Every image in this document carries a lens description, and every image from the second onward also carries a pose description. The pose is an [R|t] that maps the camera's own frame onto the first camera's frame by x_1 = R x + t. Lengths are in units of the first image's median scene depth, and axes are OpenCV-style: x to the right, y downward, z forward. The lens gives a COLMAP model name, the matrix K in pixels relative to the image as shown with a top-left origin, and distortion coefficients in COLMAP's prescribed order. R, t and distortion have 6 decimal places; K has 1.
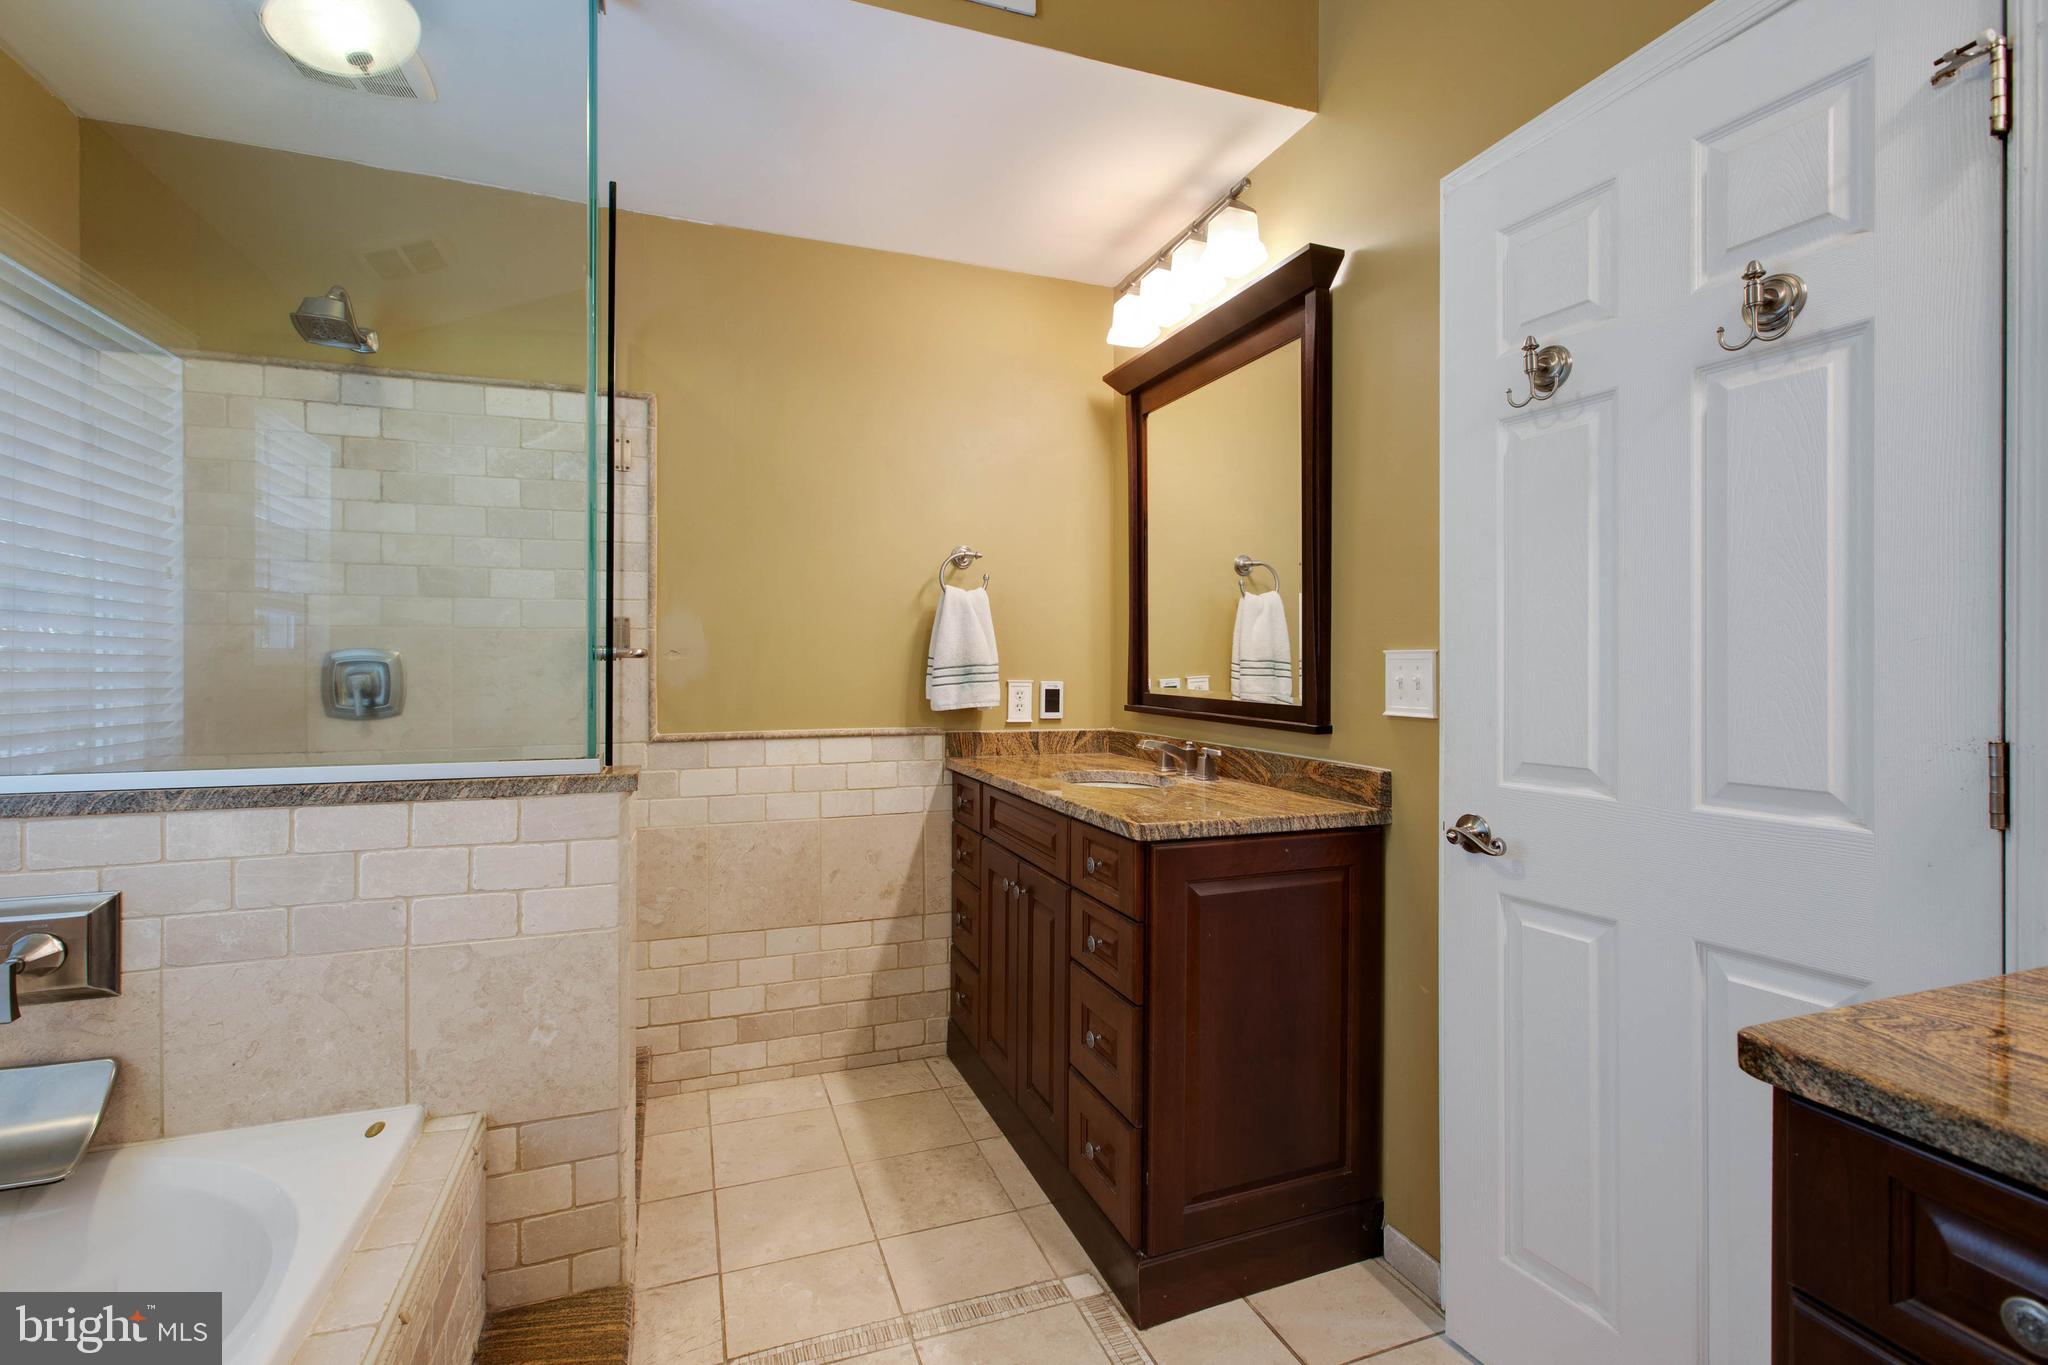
lens RADIAL K [[979.1, 0, 1026.5], [0, 979.1, 671.8], [0, 0, 1]] dist [-0.001423, 0.010395]
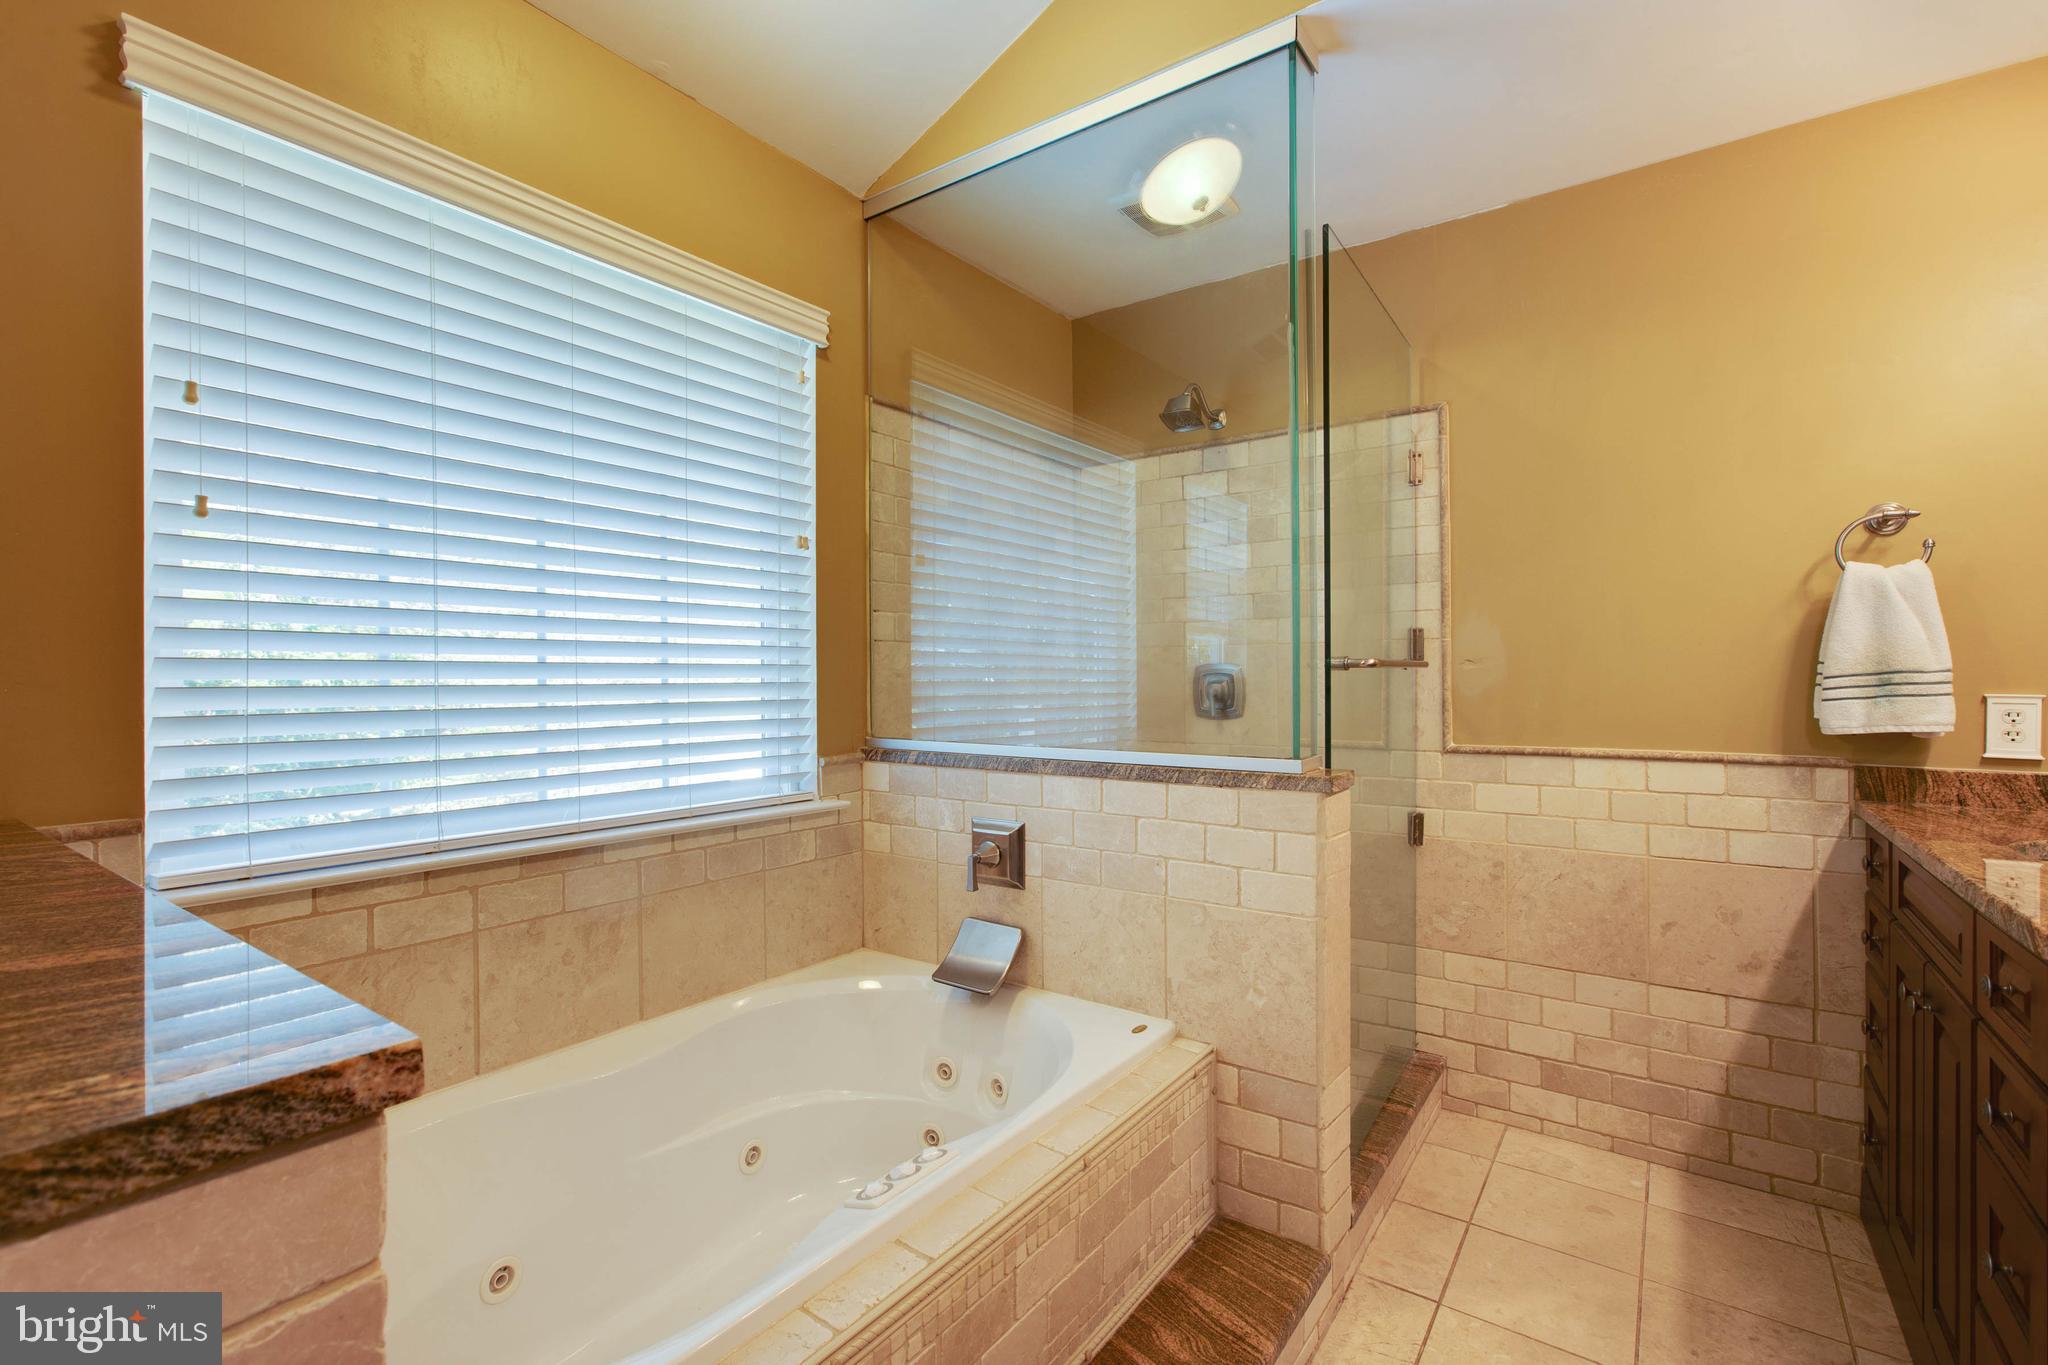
lens RADIAL K [[931.1, 0, 963.2], [0, 931.1, 680.8], [0, 0, 1]] dist [-0.002711, 0.010248]
pose [[0.533379, -0.000600, -0.845876, 0.158488], [-0.000202, 1.000000, -0.000836, 0.000334], [0.845876, 0.000617, 0.533379, 0.080634]]
